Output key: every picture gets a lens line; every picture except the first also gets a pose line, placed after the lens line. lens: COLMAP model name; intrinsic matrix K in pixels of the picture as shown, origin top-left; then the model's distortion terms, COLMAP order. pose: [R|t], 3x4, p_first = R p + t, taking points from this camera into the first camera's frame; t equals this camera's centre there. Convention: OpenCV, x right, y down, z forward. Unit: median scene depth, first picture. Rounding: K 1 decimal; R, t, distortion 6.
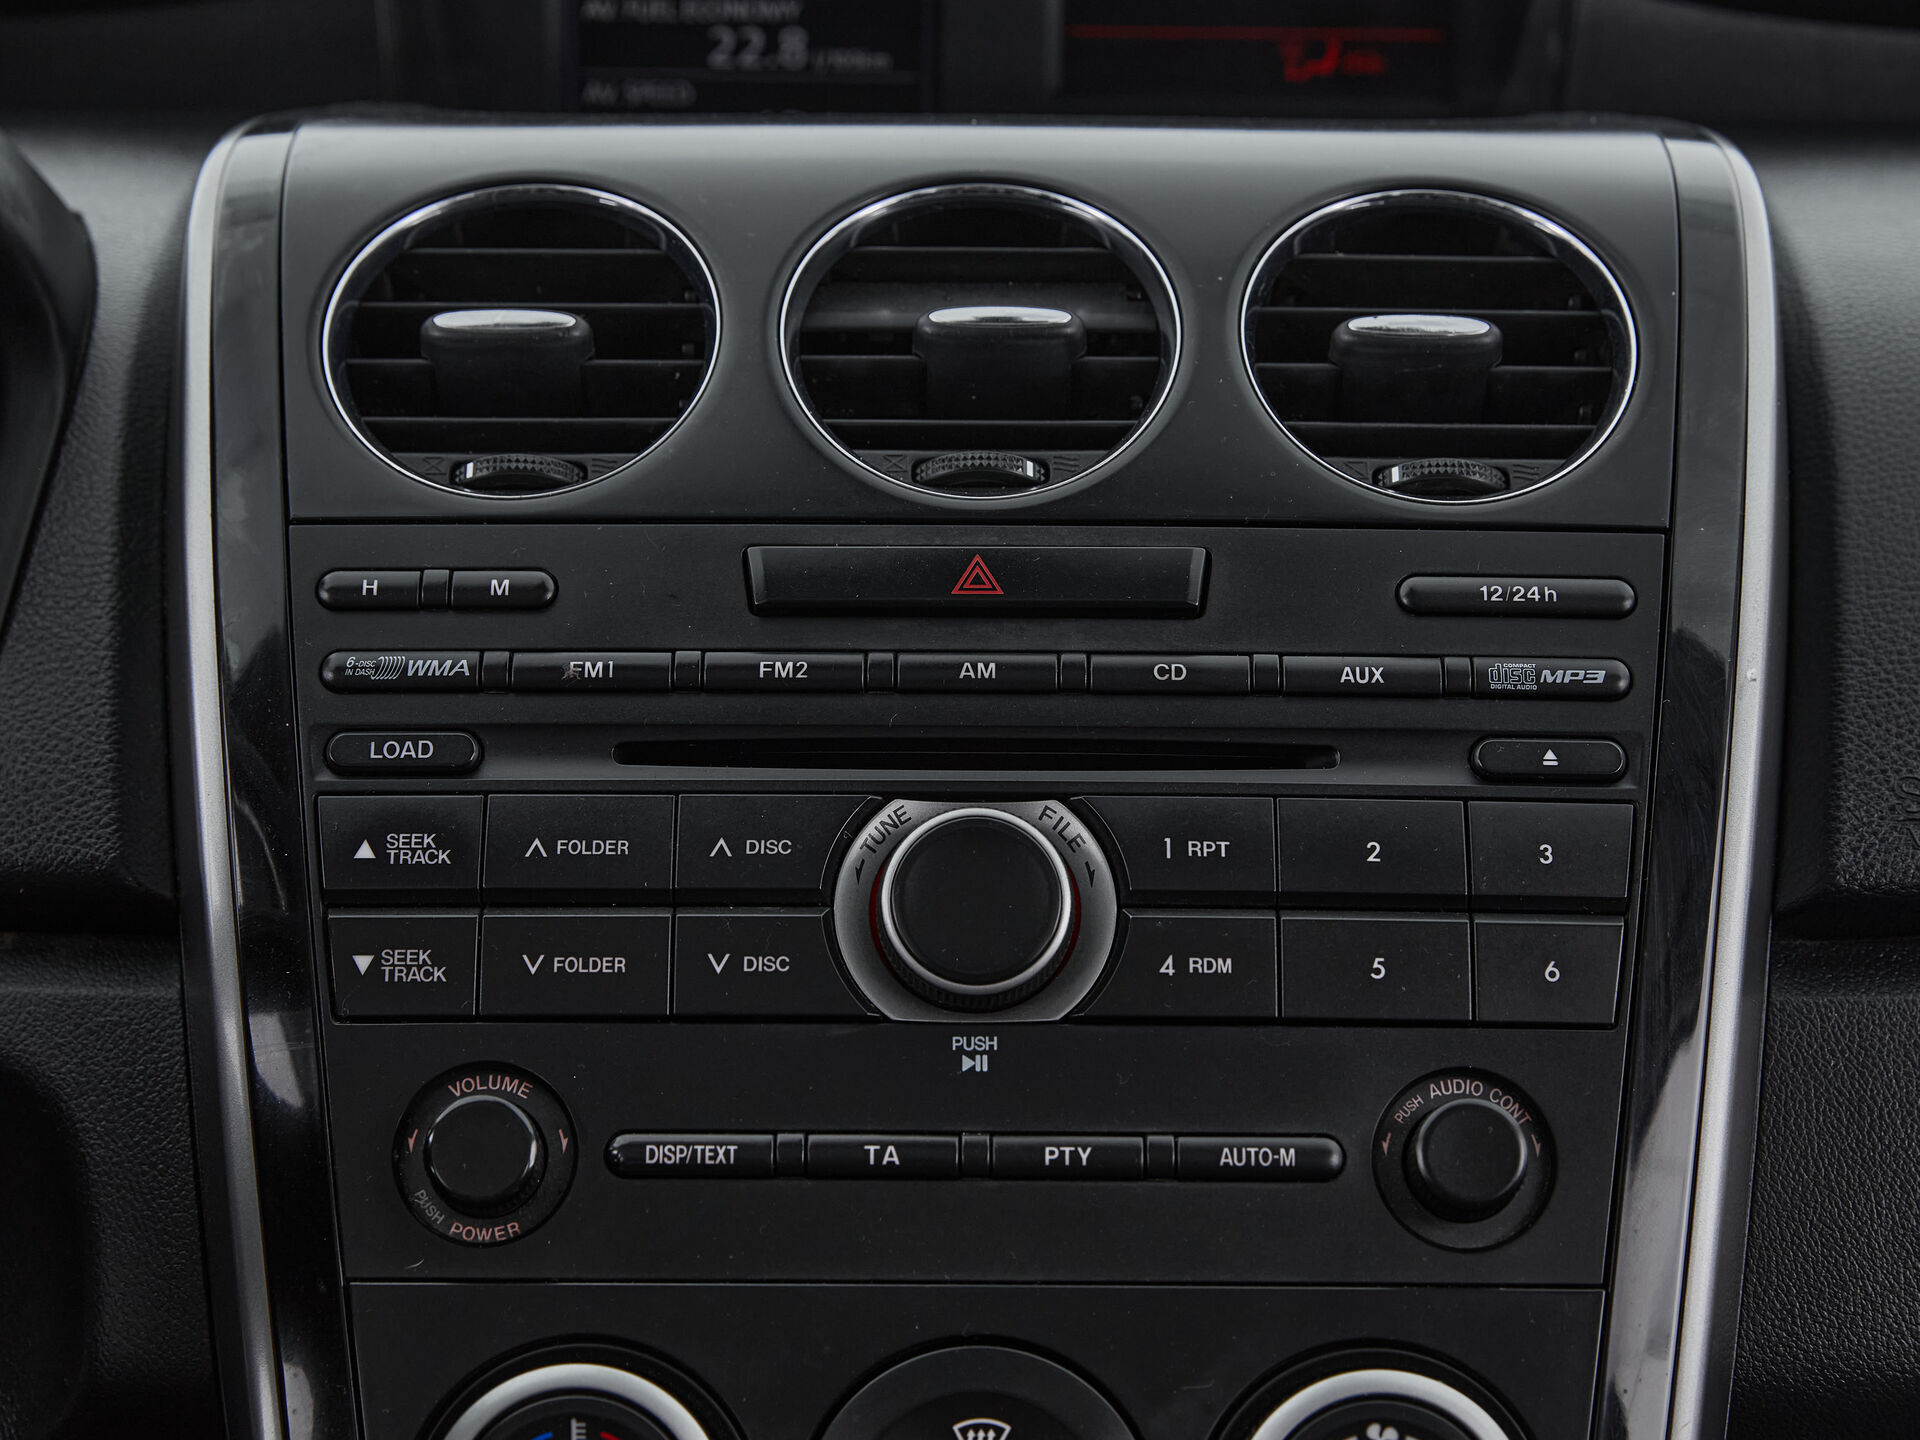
lens RADIAL K [[3846.6, 0, 960.0], [0, 3846.6, 720.0], [0, 0, 1]] dist [-0.056852, -0.103651]
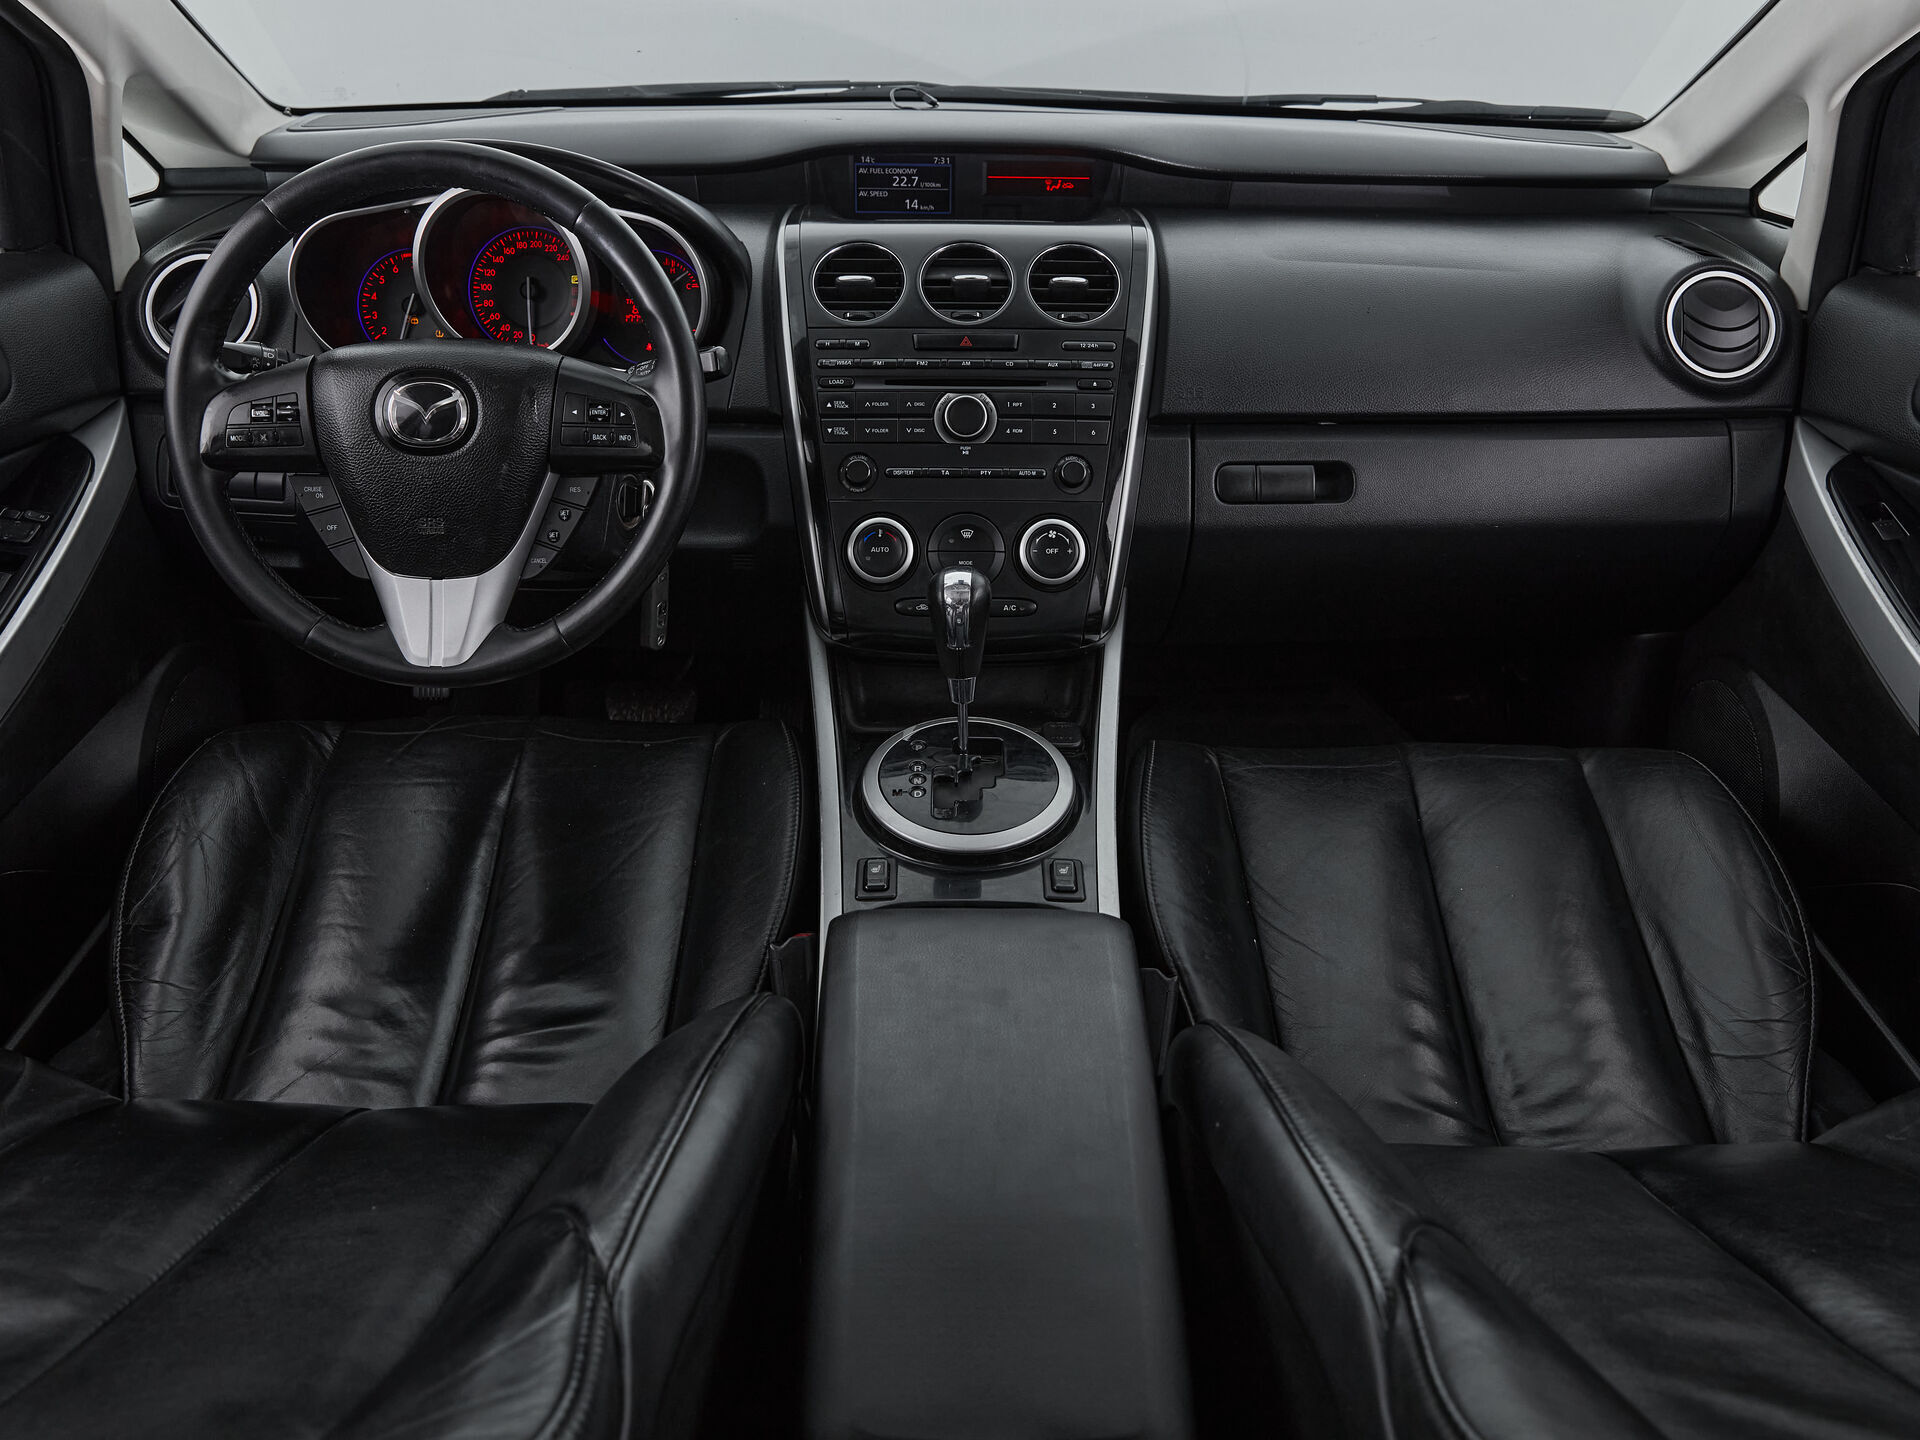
lens RADIAL K [[1529.2, 0, 960.0], [0, 1529.2, 720.0], [0, 0, 1]] dist [-0.089043, 0.102516]
pose [[0.999970, -0.000674, 0.007761, -0.016260], [-0.001317, 0.967263, 0.253773, -0.060256], [-0.007678, -0.253775, 0.967233, -0.795242]]
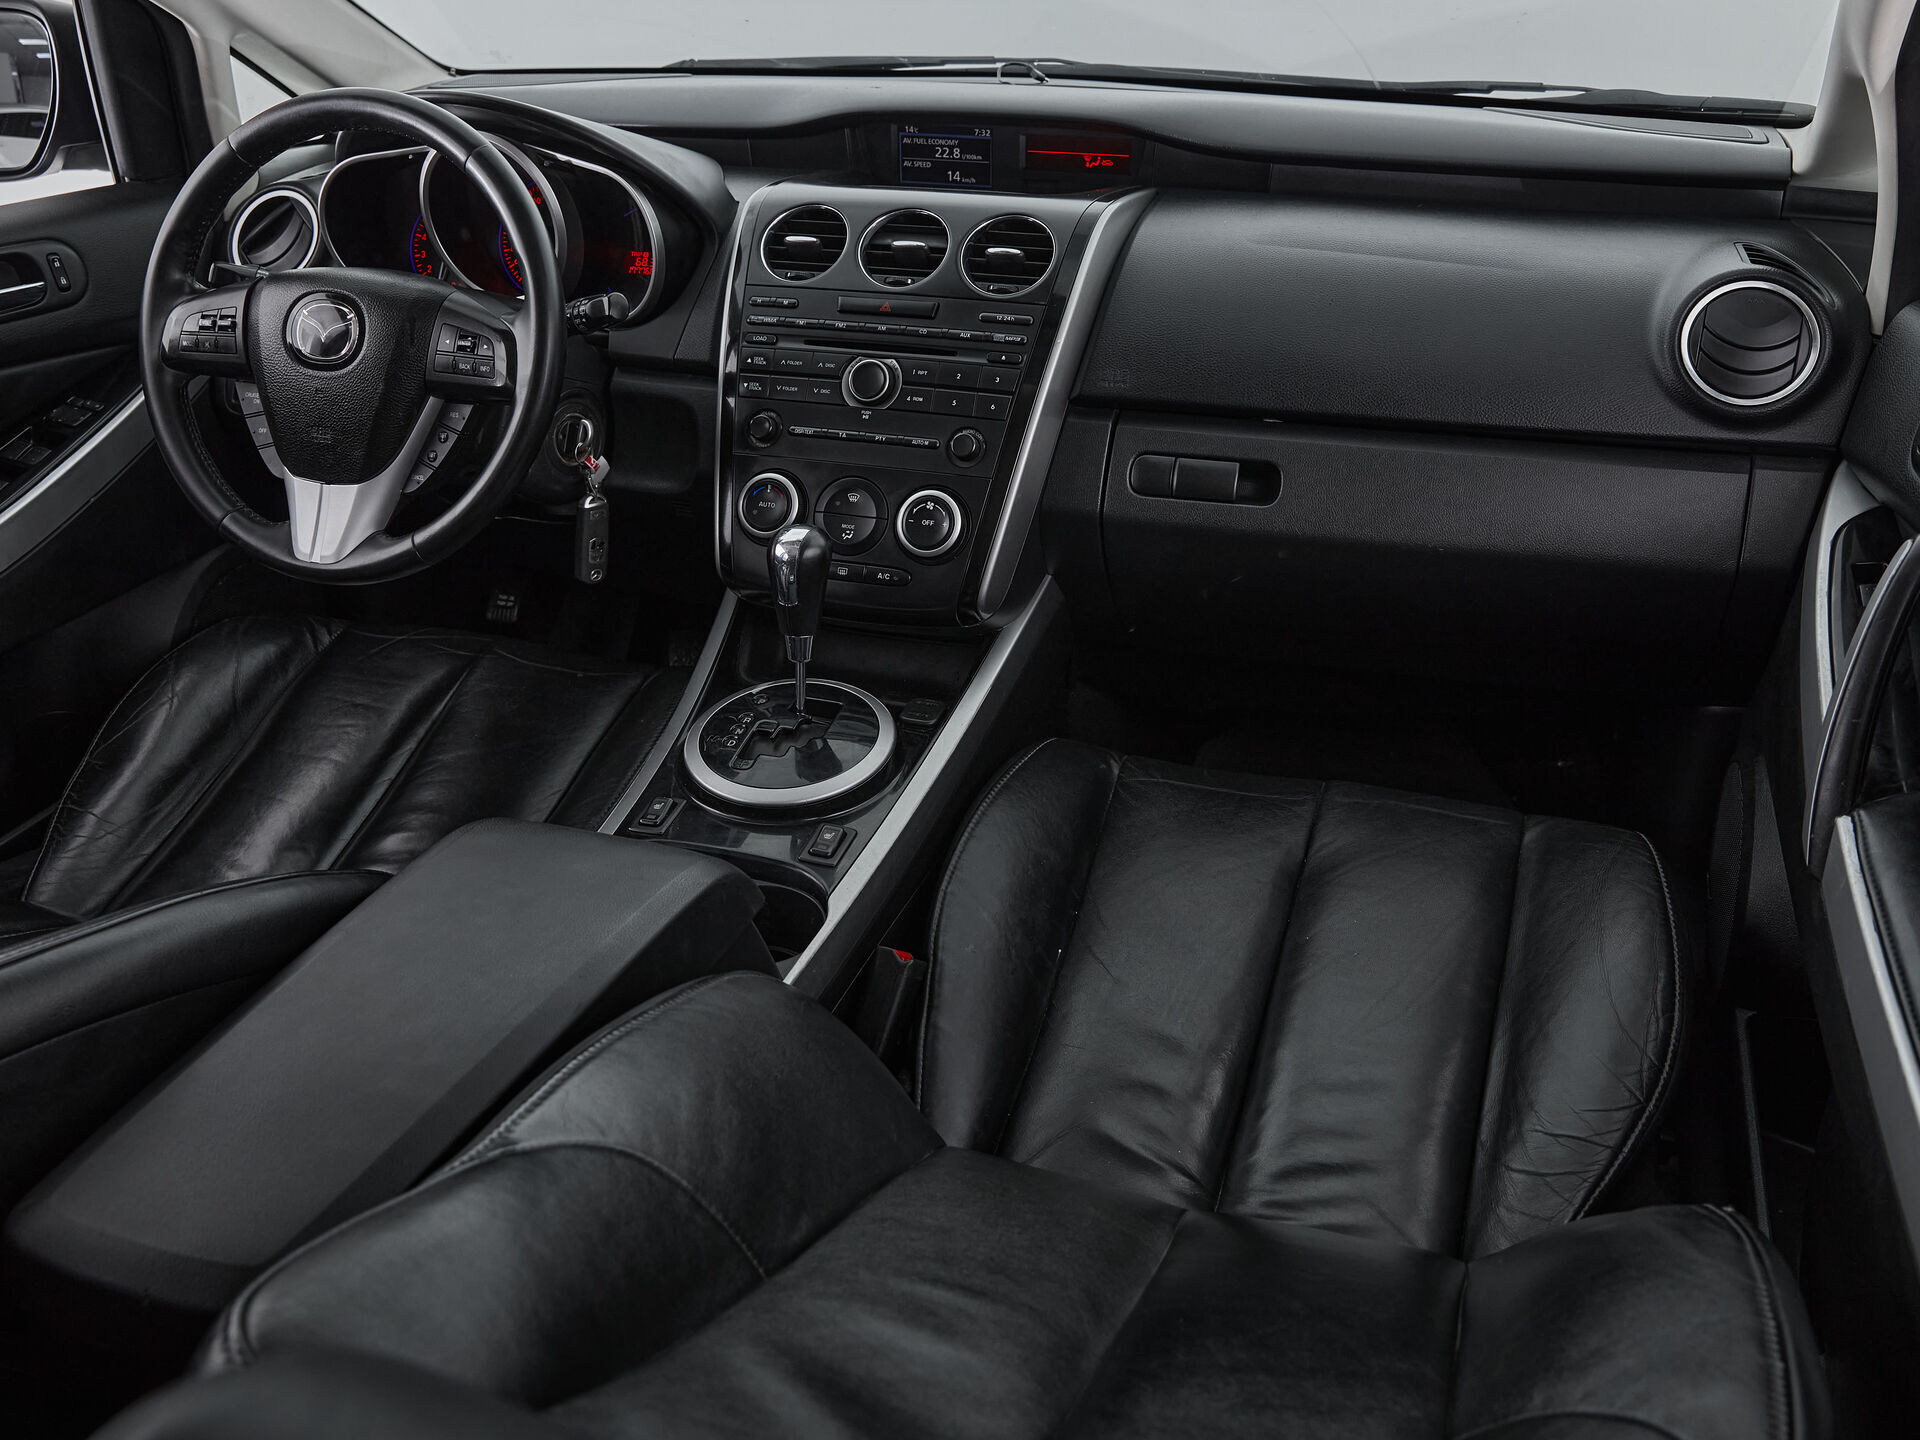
lens RADIAL K [[1616.2, 0, 991.8], [0, 1616.2, 712.2], [0, 0, 1]] dist [-0.096425, 0.127417]
pose [[0.954408, 0.130427, -0.268503, 0.672052], [-0.064959, 0.968685, 0.239647, -0.036182], [0.291351, -0.211279, 0.932993, -0.765852]]
